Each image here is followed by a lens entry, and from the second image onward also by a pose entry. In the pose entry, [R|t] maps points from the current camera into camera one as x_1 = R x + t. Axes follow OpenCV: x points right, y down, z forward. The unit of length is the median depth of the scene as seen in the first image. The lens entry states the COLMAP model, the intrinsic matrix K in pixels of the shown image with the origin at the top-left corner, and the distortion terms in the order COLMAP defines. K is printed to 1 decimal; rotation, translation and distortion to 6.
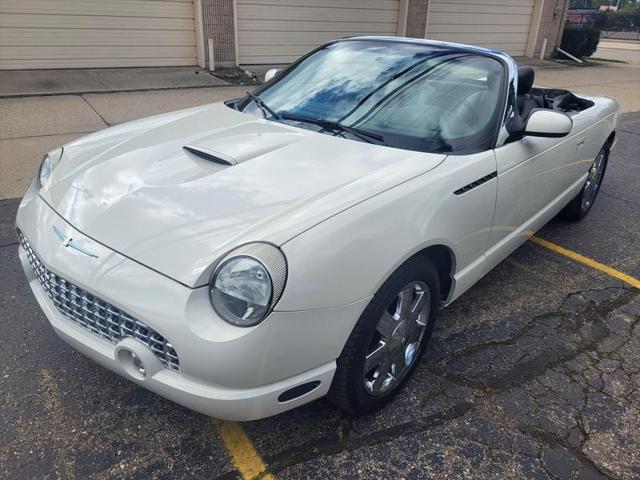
lens RADIAL K [[488.2, 0, 320.0], [0, 488.2, 240.0], [0, 0, 1]] dist [0.048274, -0.041315]
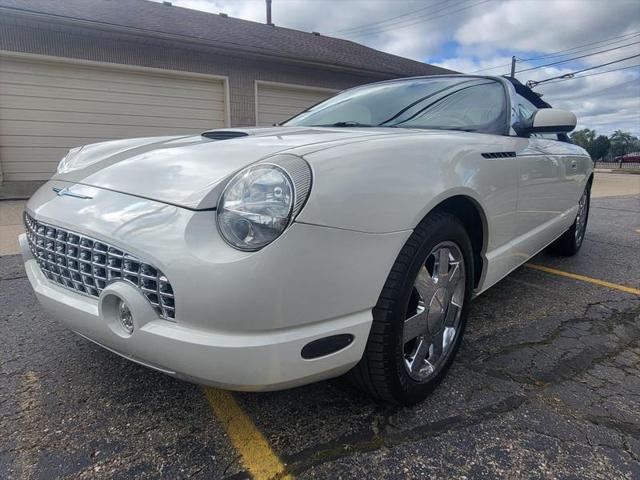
lens RADIAL K [[404.8, 0, 327.4], [0, 404.8, 237.5], [0, 0, 1]] dist [0.007072, -0.006107]
pose [[0.999714, -0.022260, 0.008691, -0.035349], [0.023673, 0.972157, -0.233130, 0.232831], [-0.003259, 0.233269, 0.972407, 0.265479]]
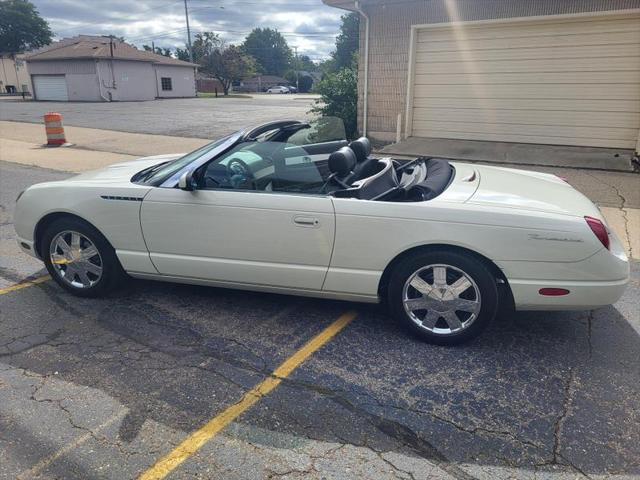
lens RADIAL K [[490.2, 0, 324.2], [0, 490.2, 237.7], [0, 0, 1]] dist [0.048017, -0.043343]
pose [[0.412137, 0.245083, -0.877540, 2.273360], [-0.370782, 0.924898, 0.084172, -0.417450], [0.832264, 0.290686, 0.472057, 0.847772]]
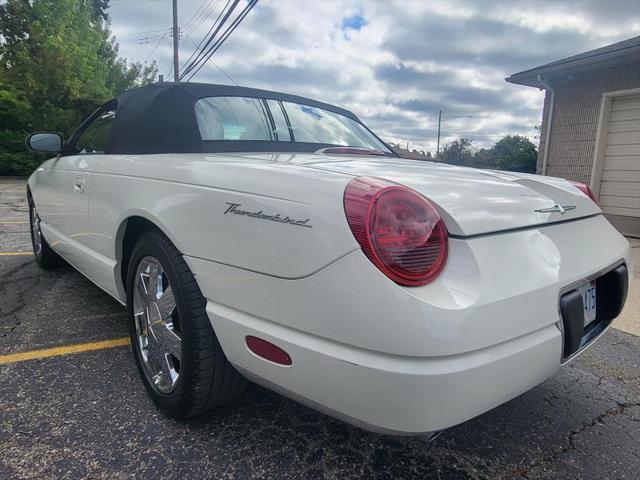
lens RADIAL K [[404.8, 0, 327.4], [0, 404.8, 237.5], [0, 0, 1]] dist [0.007072, -0.006107]
pose [[-0.116940, 0.118669, -0.986024, 1.758016], [-0.453876, 0.876702, 0.159341, -0.632263], [0.883358, 0.466166, -0.048661, 2.201822]]
